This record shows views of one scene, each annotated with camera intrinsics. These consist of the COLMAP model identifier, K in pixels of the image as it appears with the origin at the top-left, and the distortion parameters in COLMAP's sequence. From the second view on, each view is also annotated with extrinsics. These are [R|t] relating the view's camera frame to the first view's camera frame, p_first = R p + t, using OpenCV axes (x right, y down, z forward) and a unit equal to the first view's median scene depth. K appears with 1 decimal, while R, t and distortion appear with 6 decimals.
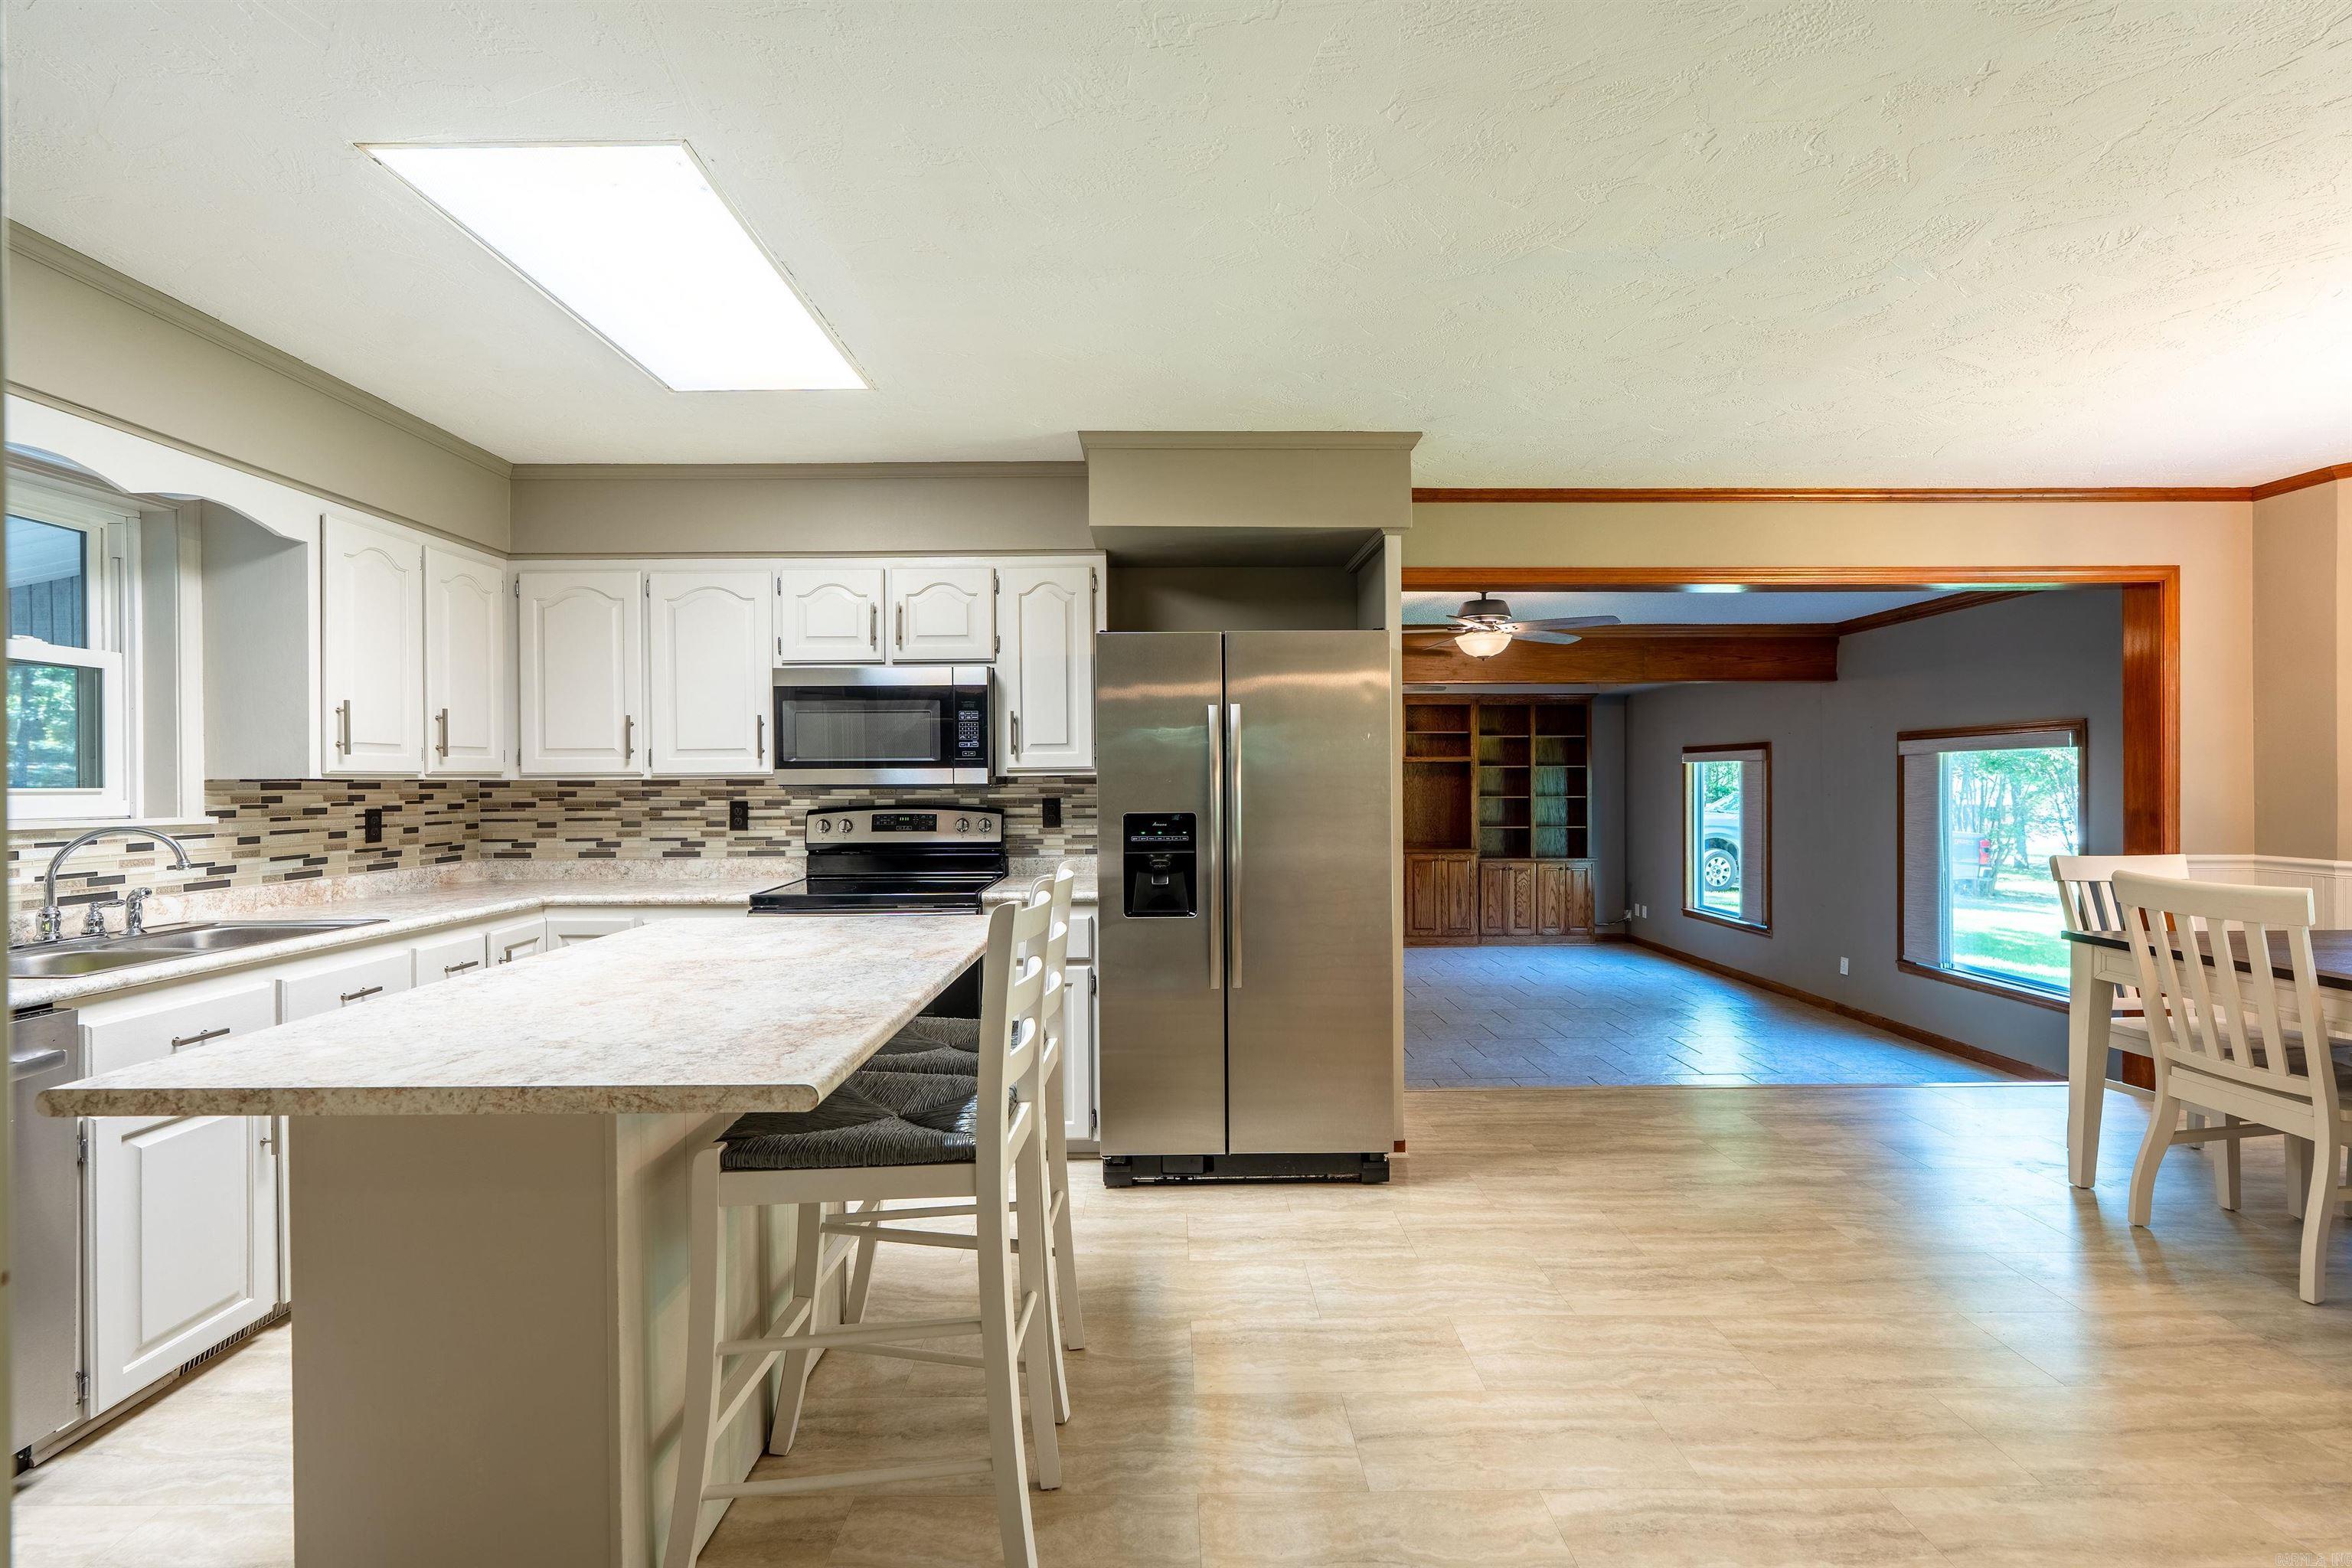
lens RADIAL K [[1069.7, 0, 1176.6], [0, 1069.7, 781.8], [0, 0, 1]] dist [-0.004913, 0.001665]
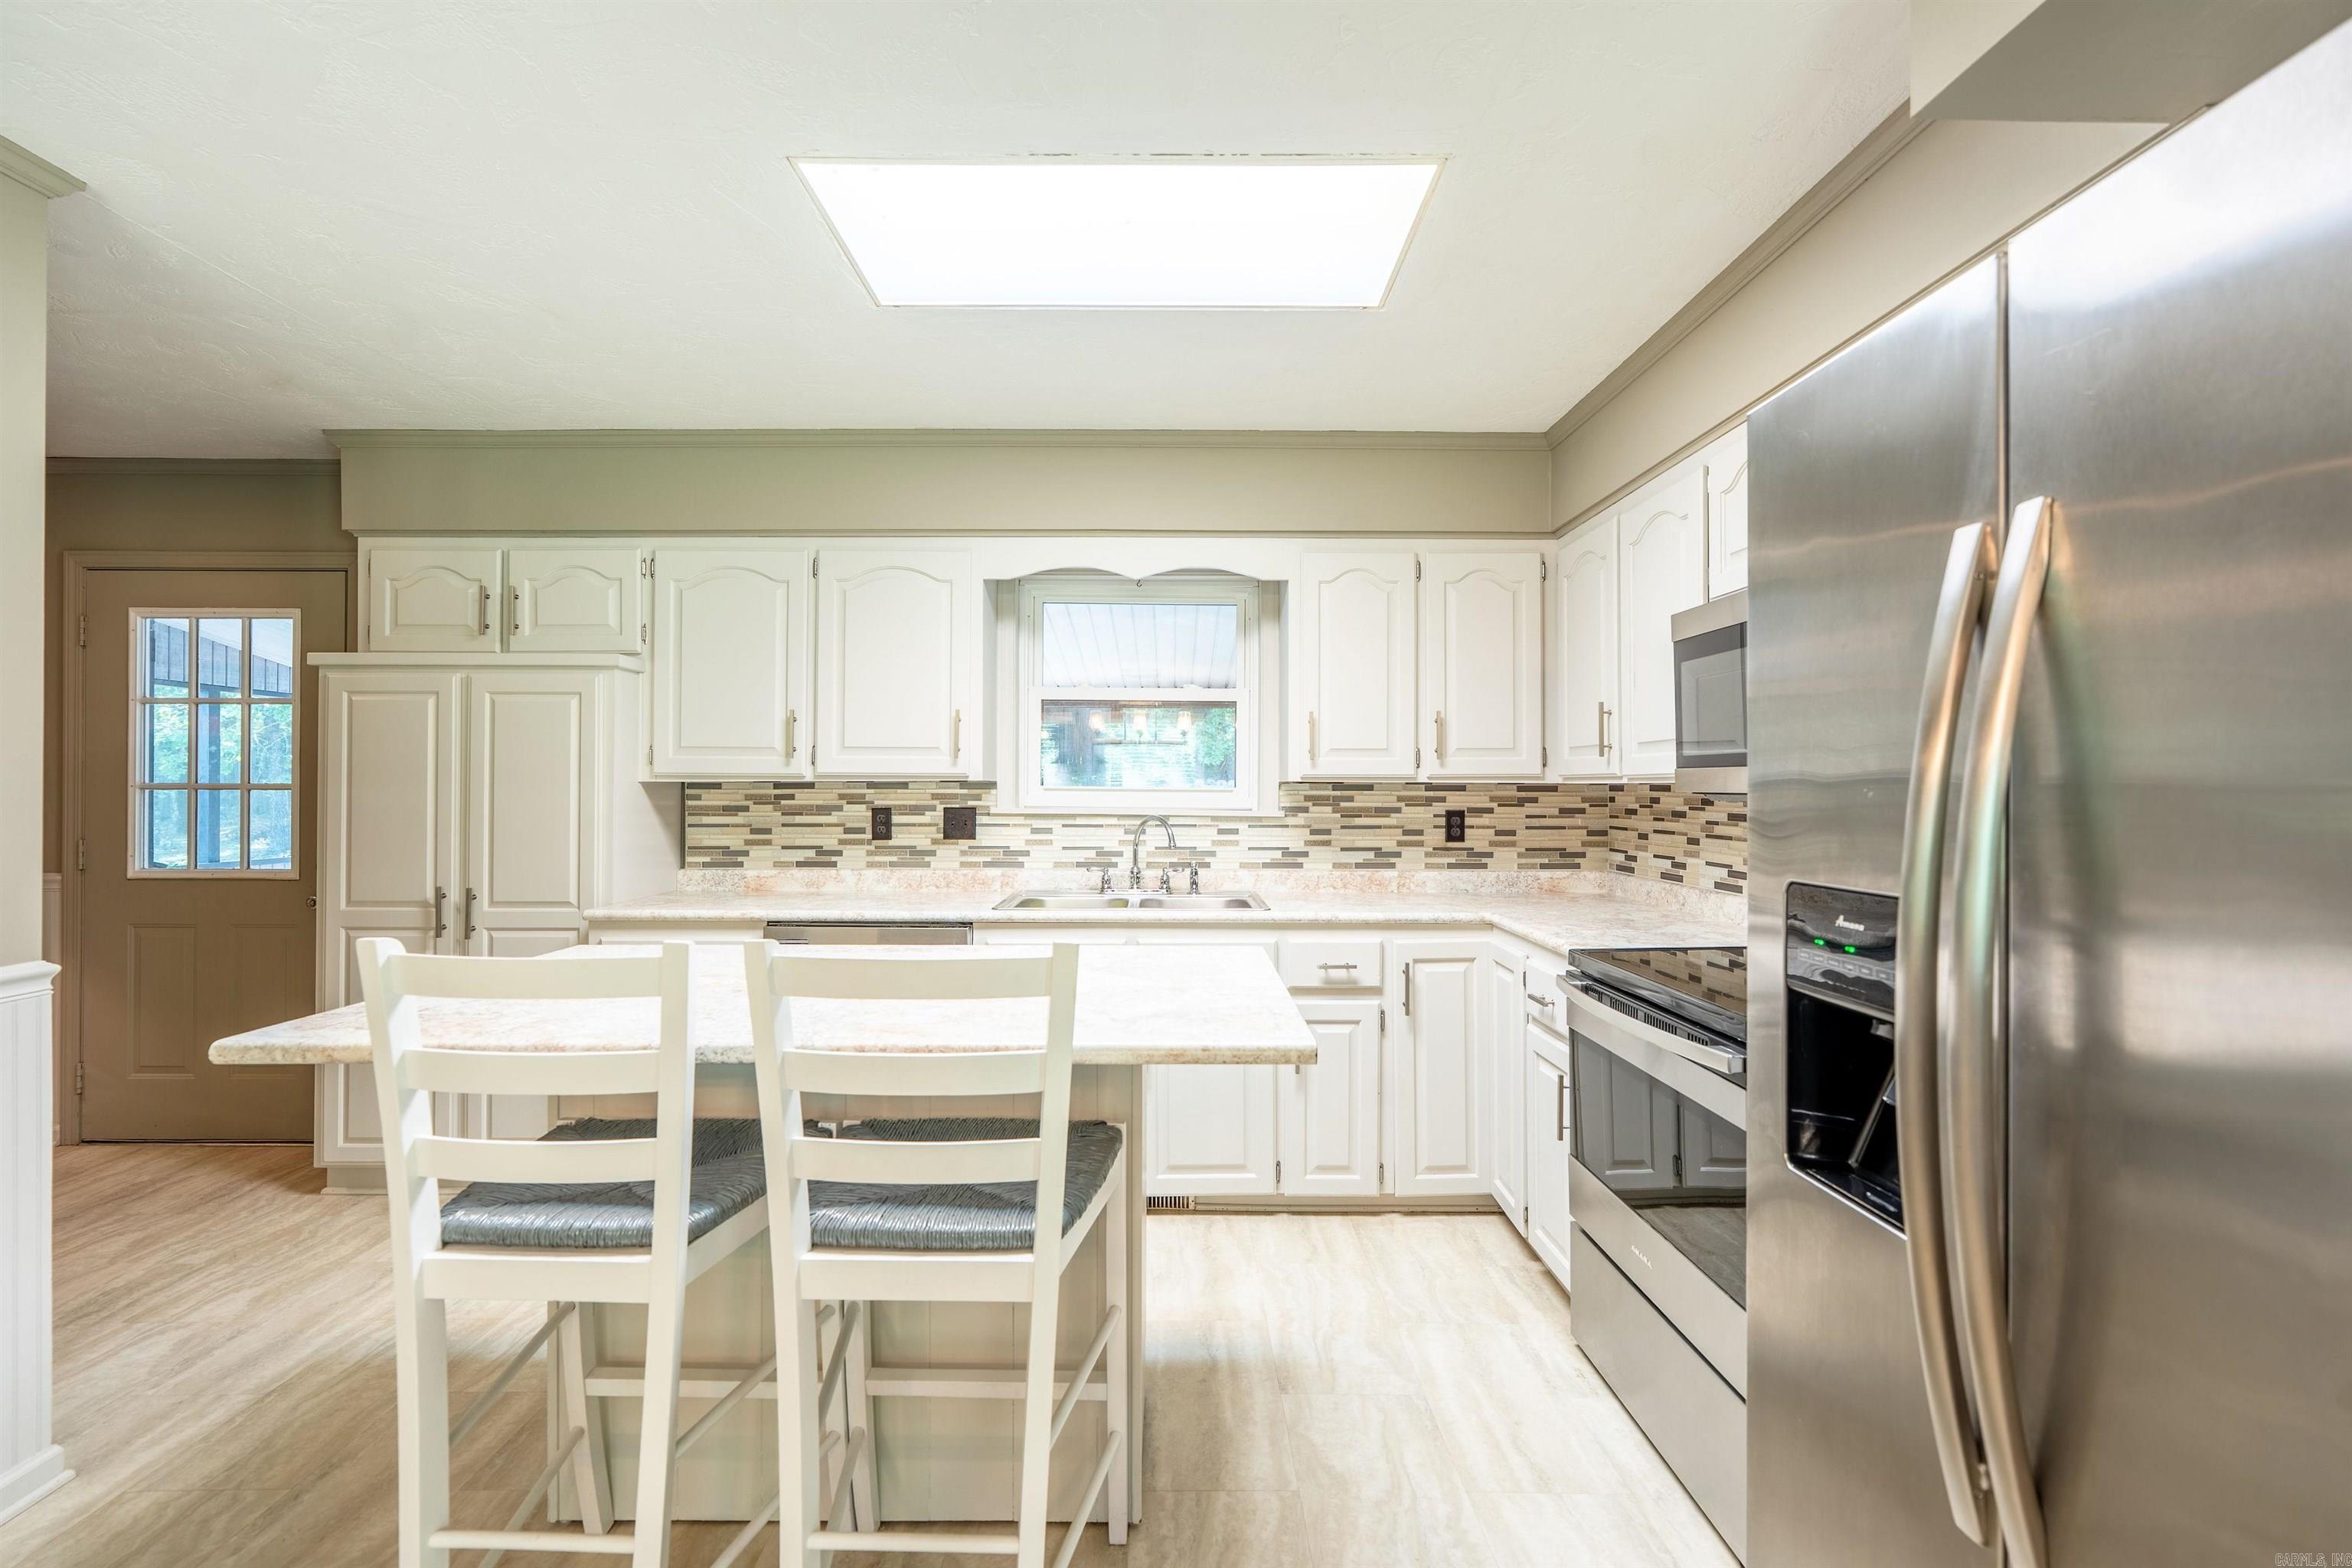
lens RADIAL K [[1069.7, 0, 1166.0], [0, 1069.7, 778.1], [0, 0, 1]] dist [-0.004913, 0.001665]
pose [[0.002217, 0.001150, -0.999997, 0.294331], [-0.004700, 0.999988, 0.001140, -0.005698], [0.999986, 0.004697, 0.002223, 0.709288]]
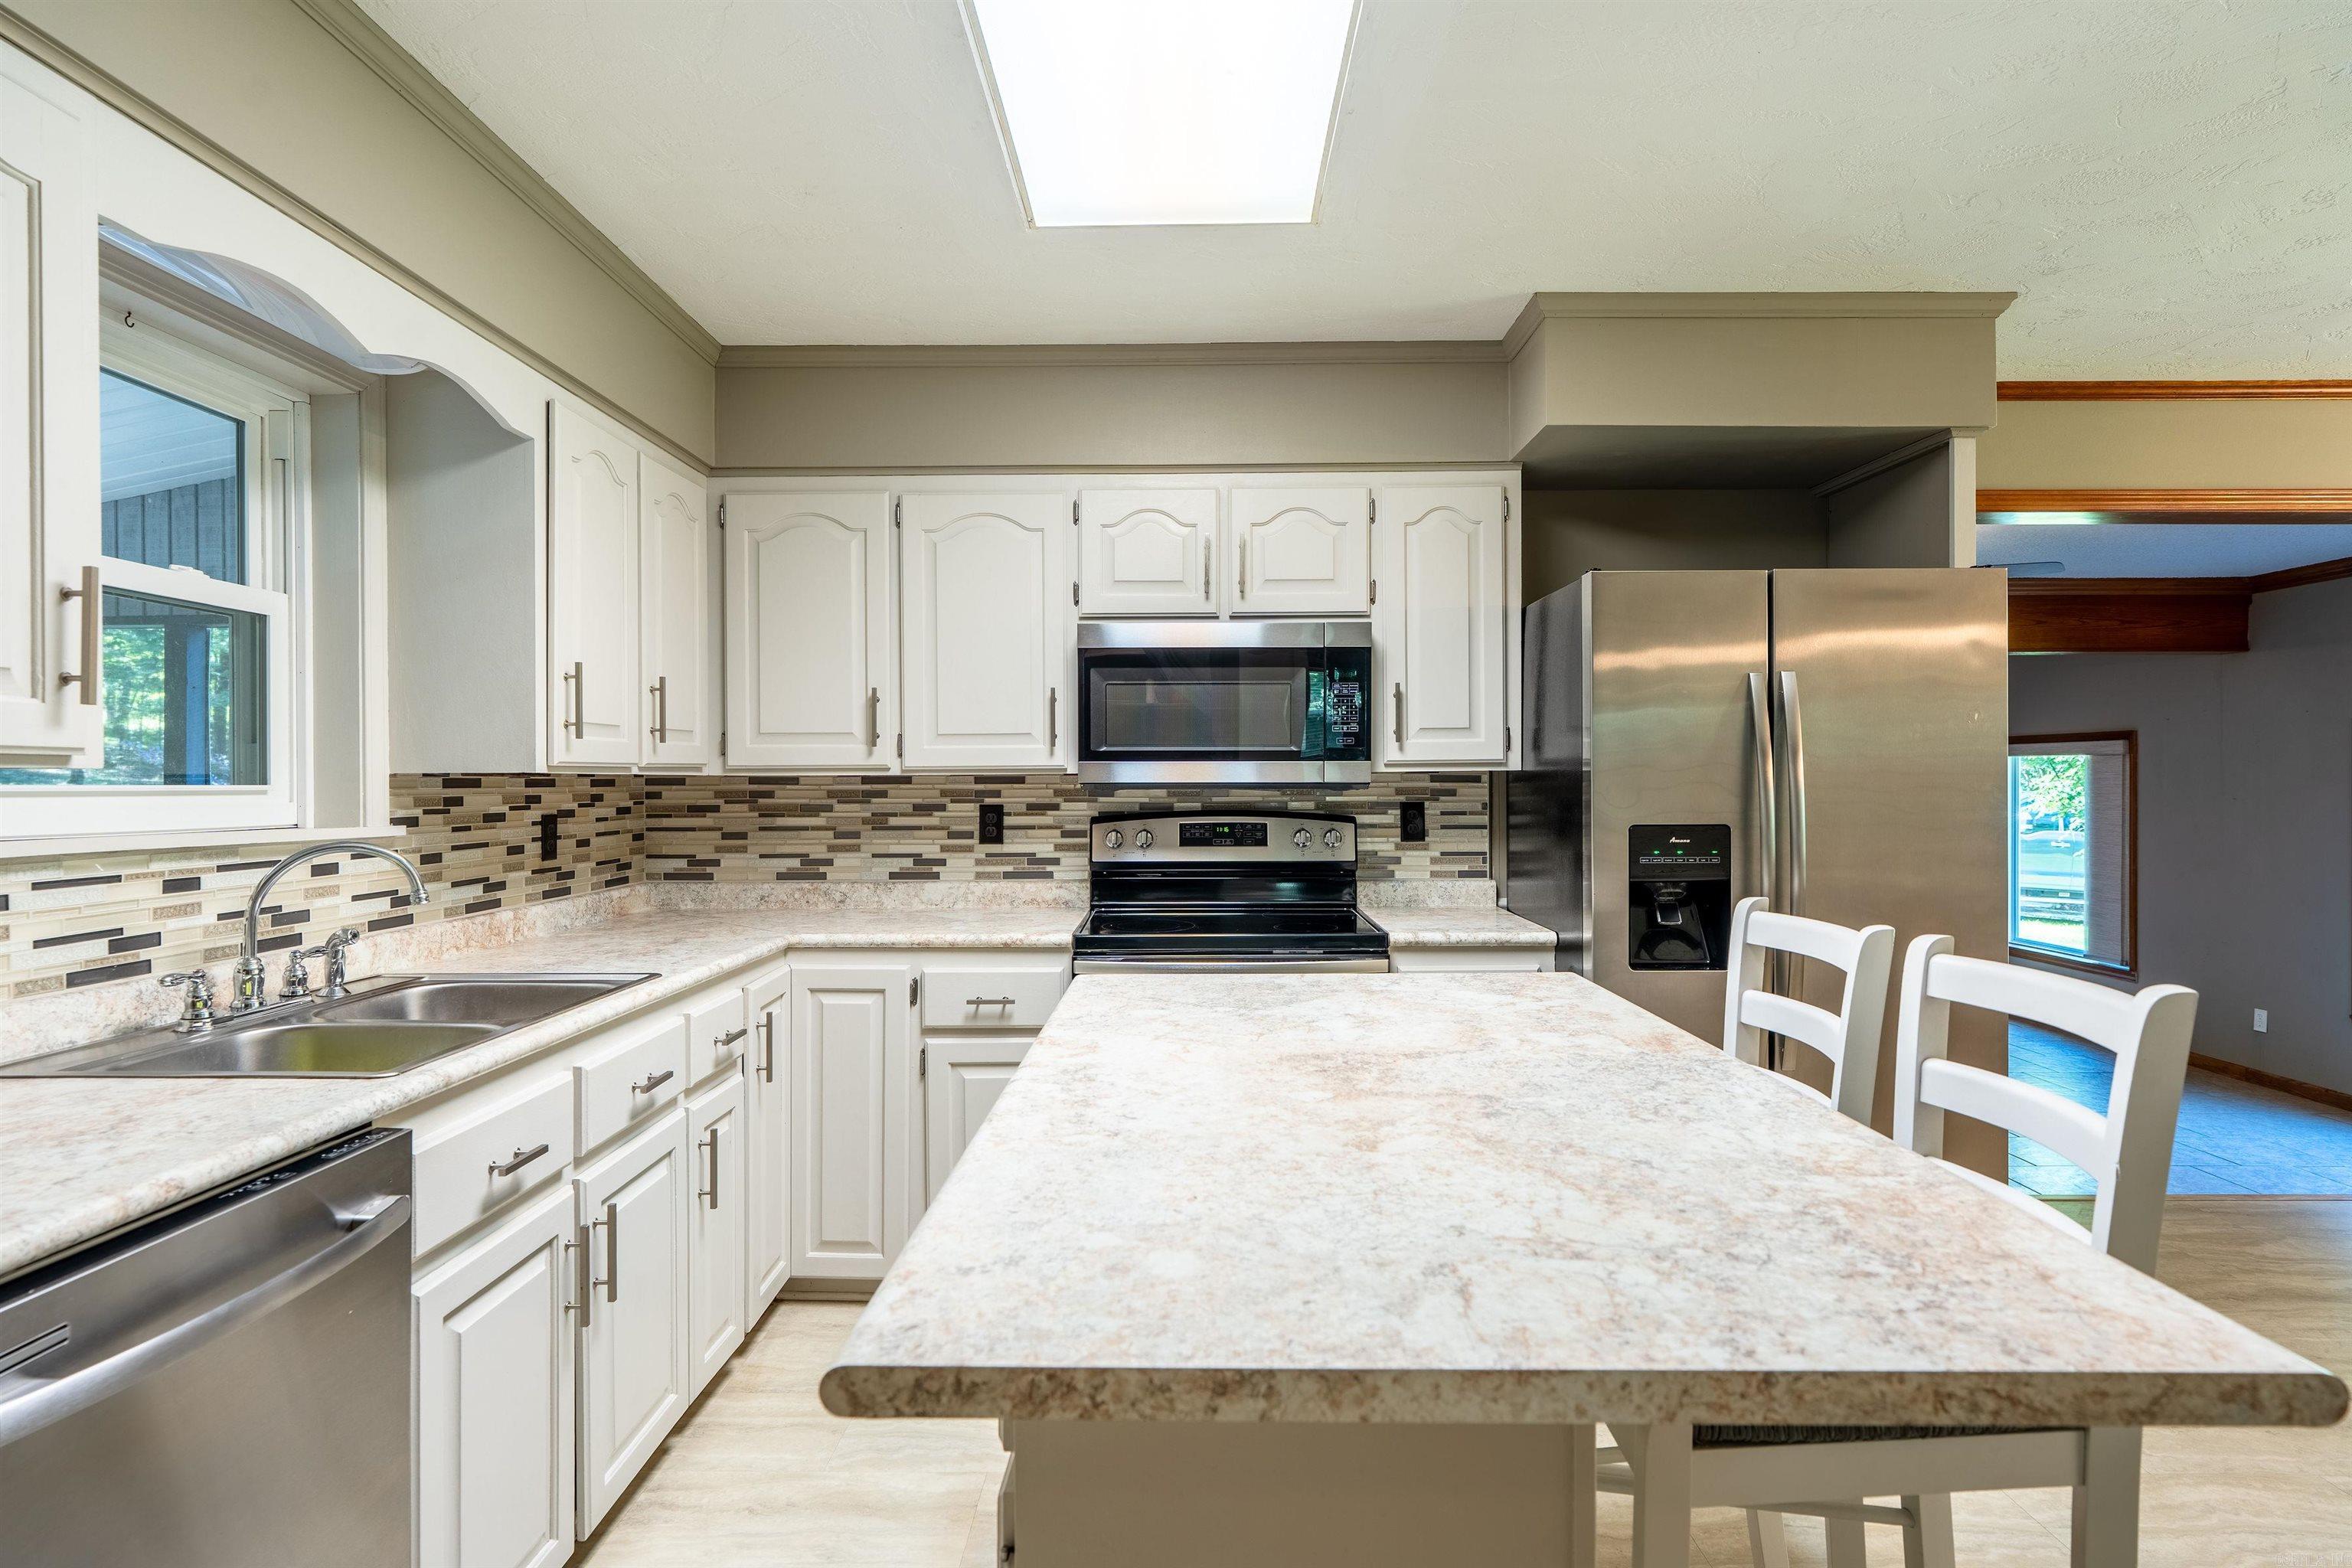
lens RADIAL K [[1277.4, 0, 1171.3], [0, 1277.4, 783.9], [0, 0, 1]] dist [-0.000008, -0.000269]
pose [[0.999844, 0.003466, -0.017307, -0.308732], [-0.003394, 0.999985, 0.004207, -0.000462], [0.017322, -0.004148, 0.999841, 0.130385]]
